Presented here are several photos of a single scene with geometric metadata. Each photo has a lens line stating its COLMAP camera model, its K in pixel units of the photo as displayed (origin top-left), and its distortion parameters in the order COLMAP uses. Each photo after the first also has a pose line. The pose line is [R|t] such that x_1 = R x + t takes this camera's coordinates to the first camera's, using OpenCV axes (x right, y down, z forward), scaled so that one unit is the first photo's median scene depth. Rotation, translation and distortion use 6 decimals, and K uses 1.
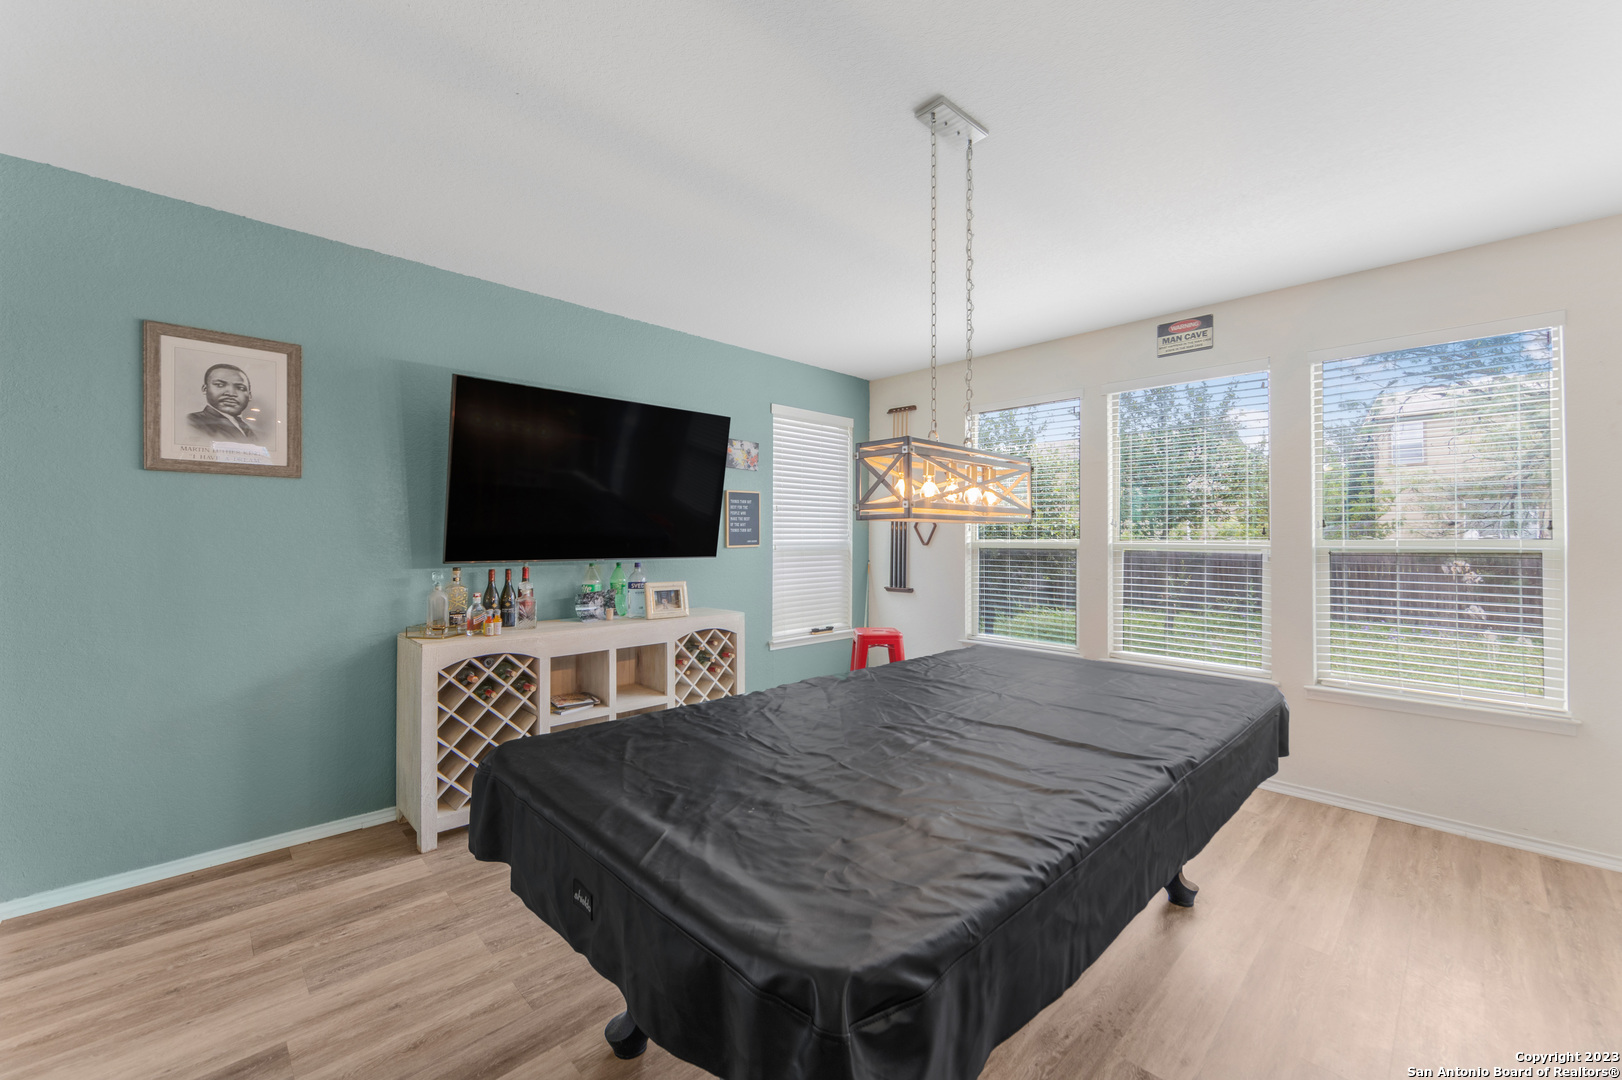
lens RADIAL K [[652.4, 0, 820.7], [0, 652.4, 534.2], [0, 0, 1]] dist [-0.000504, -0.000029]
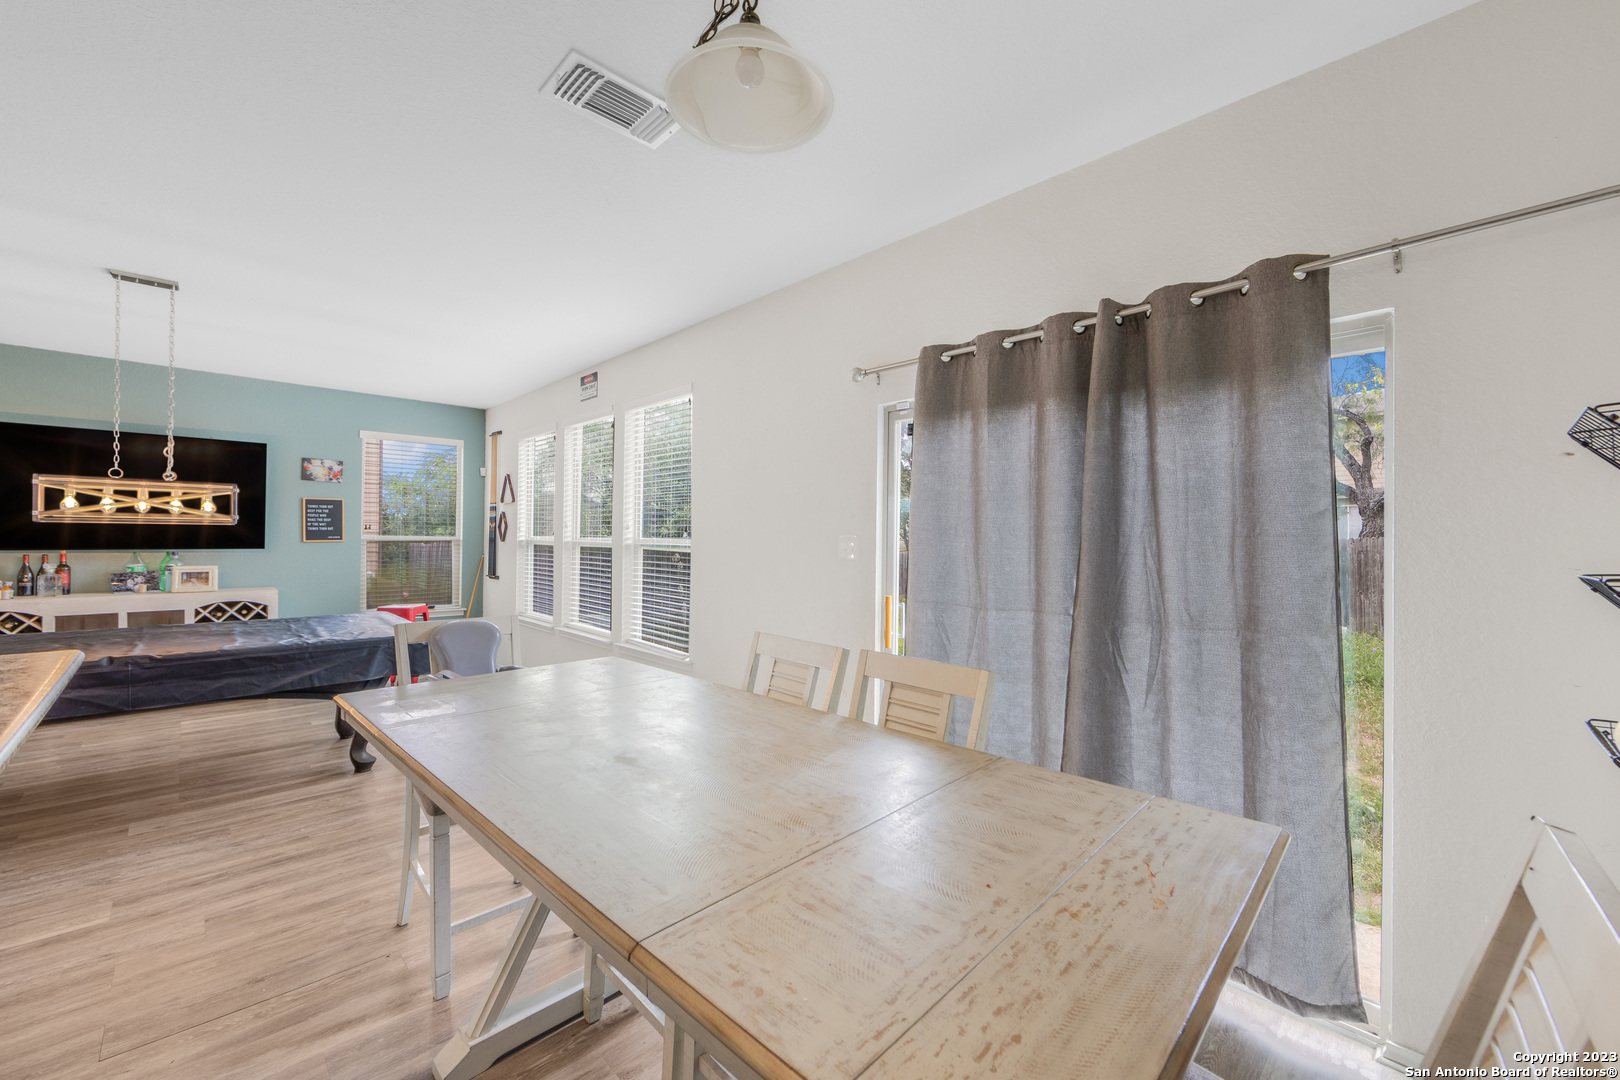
lens RADIAL K [[639.4, 0, 810.7], [0, 639.4, 533.8], [0, 0, 1]] dist [-0.000614, -0.000046]
pose [[0.999960, 0.006295, -0.006291, 1.199463], [-0.006301, 0.999980, -0.000961, -0.000468], [0.006284, 0.001000, 0.999980, -0.372390]]
